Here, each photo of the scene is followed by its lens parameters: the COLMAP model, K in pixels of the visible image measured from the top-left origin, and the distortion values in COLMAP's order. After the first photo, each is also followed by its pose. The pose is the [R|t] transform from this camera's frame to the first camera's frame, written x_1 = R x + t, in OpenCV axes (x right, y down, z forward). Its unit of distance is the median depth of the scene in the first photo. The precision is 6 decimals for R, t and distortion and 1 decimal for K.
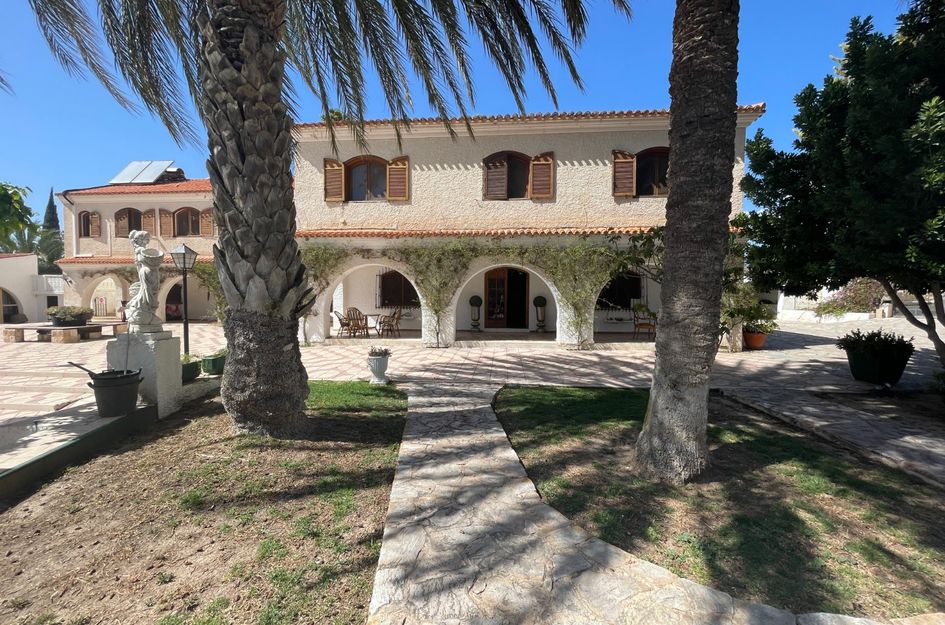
lens RADIAL K [[379.1, 0, 493.8], [0, 379.1, 309.3], [0, 0, 1]] dist [-0.007951, 0.002136]
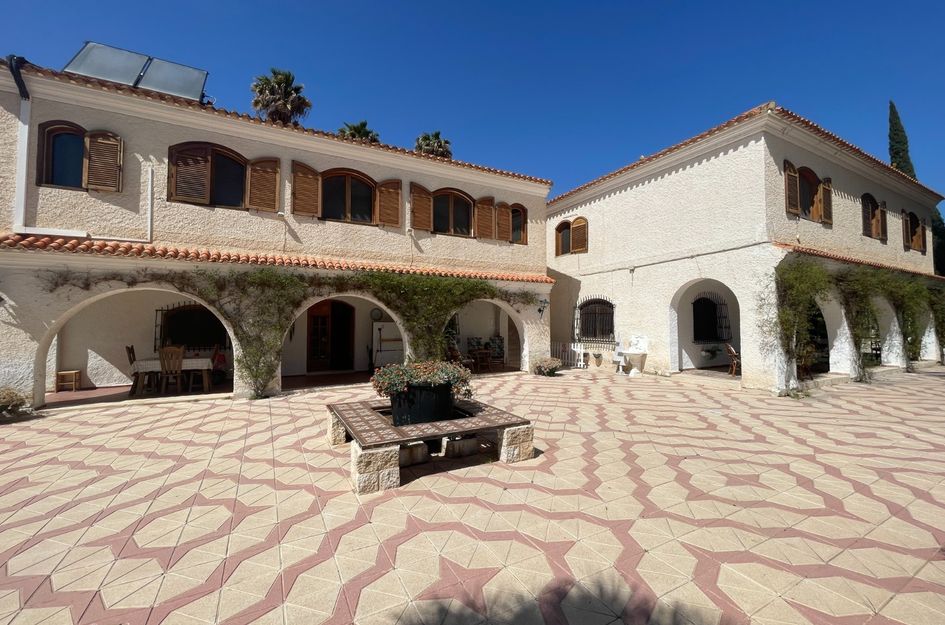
lens RADIAL K [[379.1, 0, 472.1], [0, 379.1, 307.1], [0, 0, 1]] dist [-0.007951, 0.002136]
pose [[0.831376, 0.017890, 0.555423, -0.944335], [0.031101, 0.996417, -0.078647, -0.023269], [-0.554840, 0.082660, 0.827841, 0.450913]]
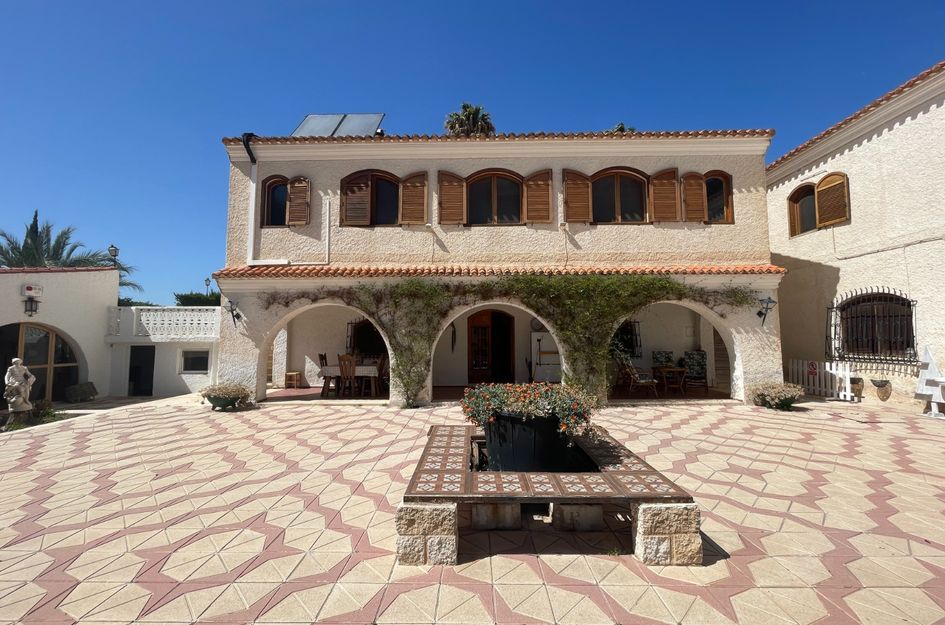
lens RADIAL K [[379.1, 0, 473.1], [0, 379.1, 308.0], [0, 0, 1]] dist [-0.007951, 0.002136]
pose [[0.997406, -0.004443, 0.071839, -0.858847], [0.013054, 0.992708, -0.119835, -0.021959], [-0.070782, 0.120462, 0.990191, 0.502086]]
